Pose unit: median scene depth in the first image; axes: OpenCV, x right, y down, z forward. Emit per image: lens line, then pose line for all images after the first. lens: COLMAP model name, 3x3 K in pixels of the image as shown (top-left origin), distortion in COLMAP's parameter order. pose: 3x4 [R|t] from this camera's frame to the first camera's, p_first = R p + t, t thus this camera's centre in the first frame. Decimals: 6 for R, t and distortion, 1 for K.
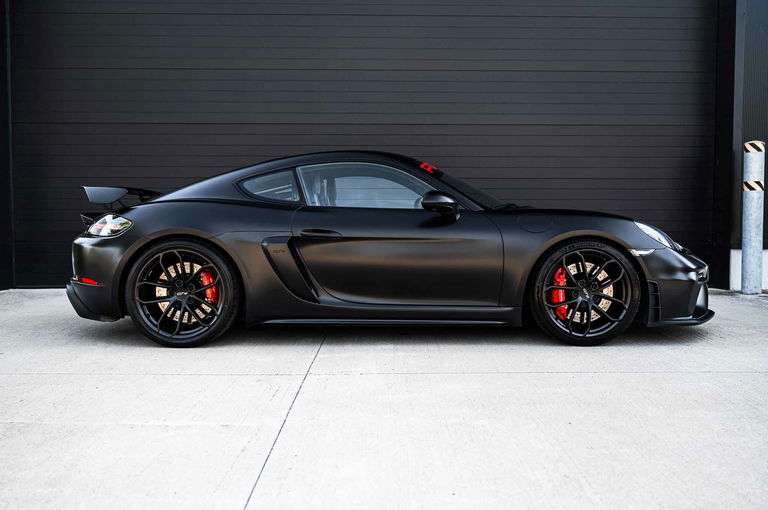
lens RADIAL K [[743.5, 0, 383.7], [0, 743.5, 252.4], [0, 0, 1]] dist [0.005746, 0.000000]
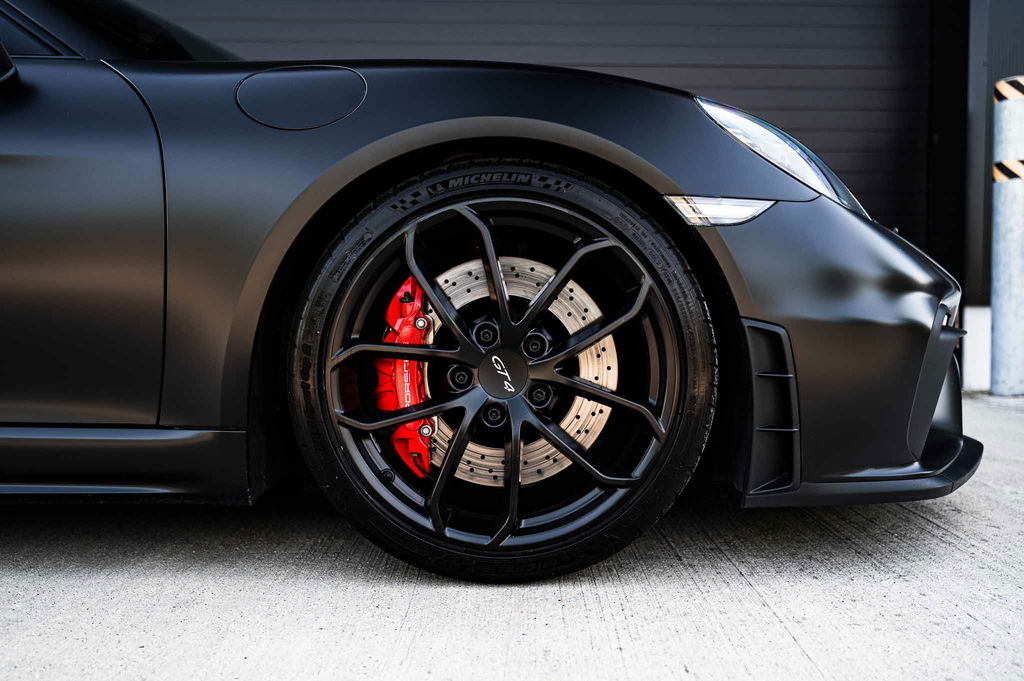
lens RADIAL K [[898.4, 0, 512.3], [0, 898.4, 344.8], [0, 0, 1]] dist [-0.010006, 0.012860]
pose [[0.999951, 0.001123, 0.009839, 0.270774], [-0.001011, 0.999935, -0.011365, 0.048244], [-0.009852, 0.011354, 0.999887, 0.691738]]
